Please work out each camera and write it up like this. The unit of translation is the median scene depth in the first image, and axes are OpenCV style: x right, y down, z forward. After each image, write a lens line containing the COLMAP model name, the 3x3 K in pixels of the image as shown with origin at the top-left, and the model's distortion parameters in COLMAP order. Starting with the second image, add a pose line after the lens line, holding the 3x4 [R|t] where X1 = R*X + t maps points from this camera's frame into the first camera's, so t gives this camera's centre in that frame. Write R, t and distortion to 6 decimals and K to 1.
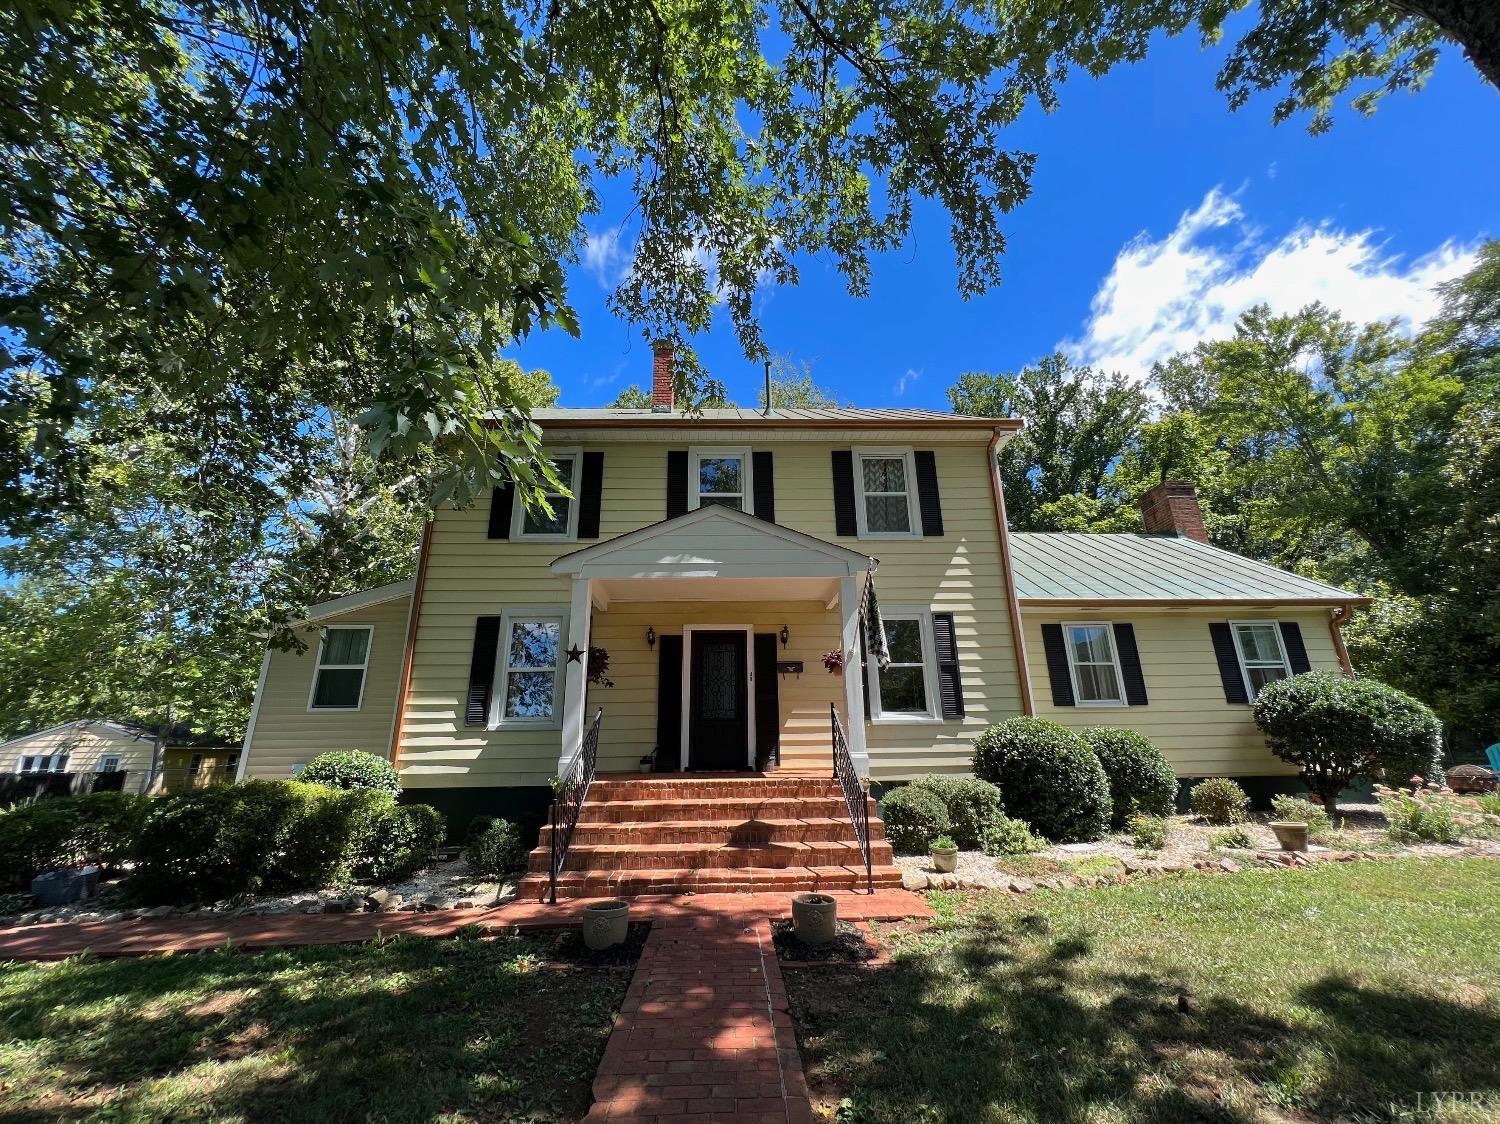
lens RADIAL K [[600.6, 0, 750.0], [0, 600.6, 562.0], [0, 0, 1]] dist [-0.000811, 0.000089]
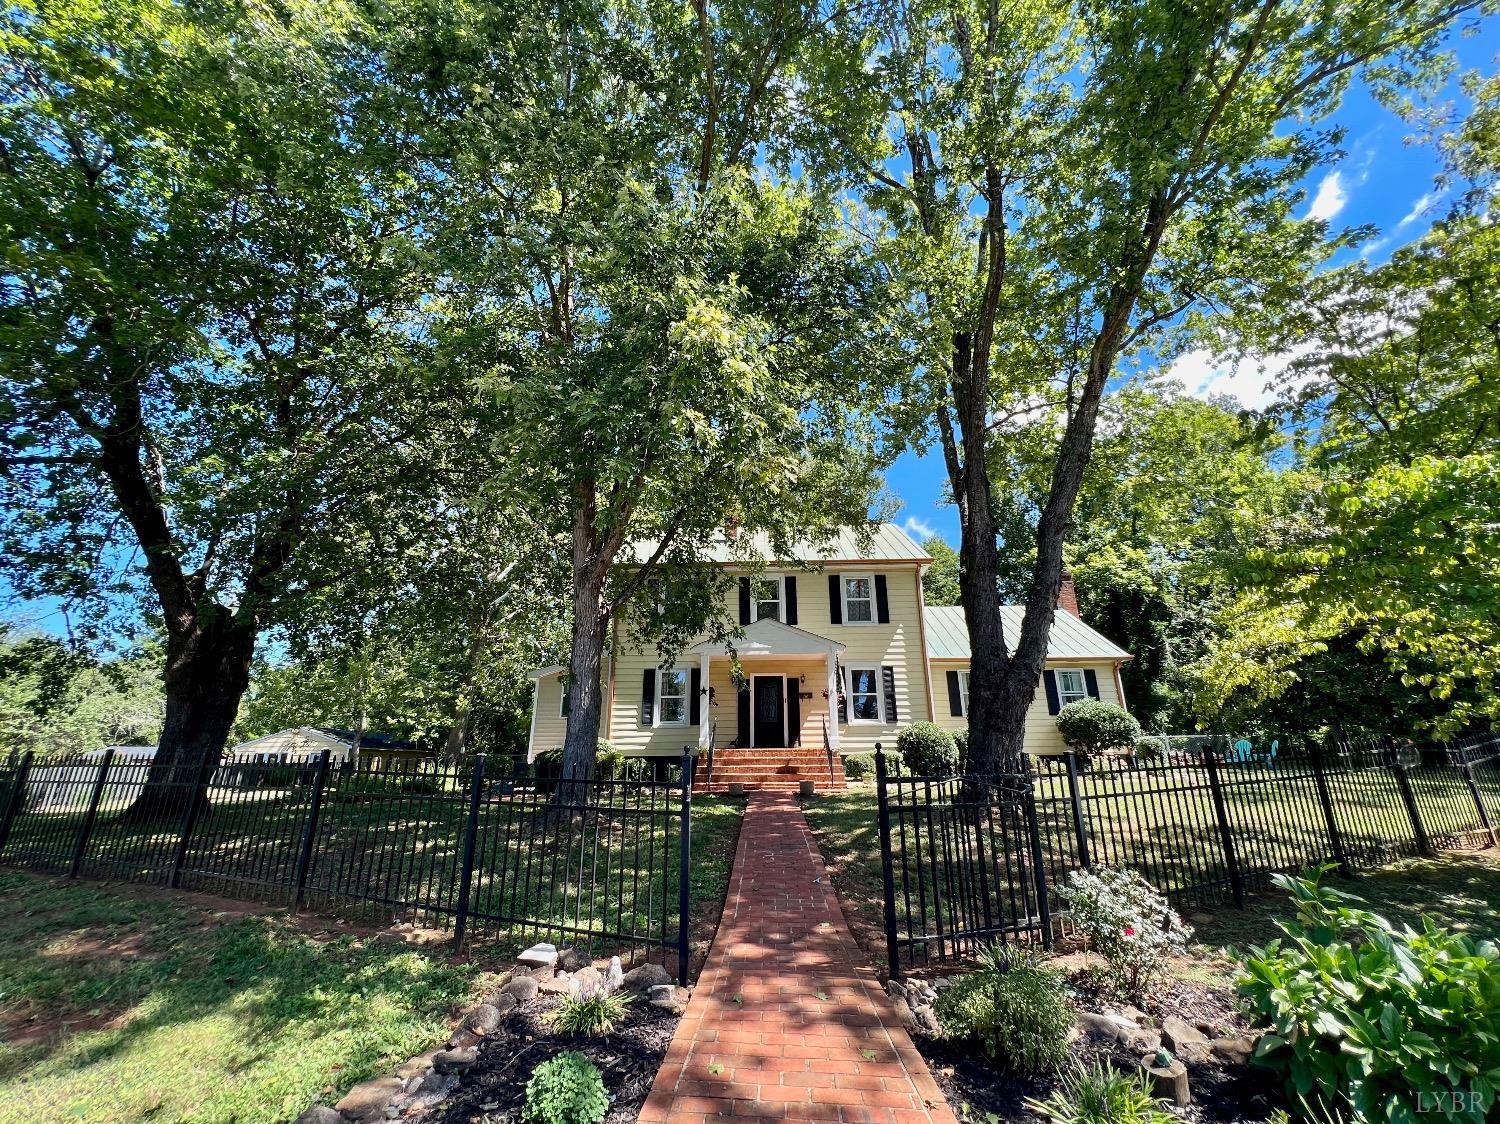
lens RADIAL K [[600.6, 0, 750.0], [0, 600.6, 562.0], [0, 0, 1]] dist [-0.000811, 0.000089]
pose [[0.997959, -0.011987, -0.062725, 0.013679], [0.010424, 0.999628, -0.025187, -0.207937], [0.063004, 0.024482, 0.997713, -0.953157]]
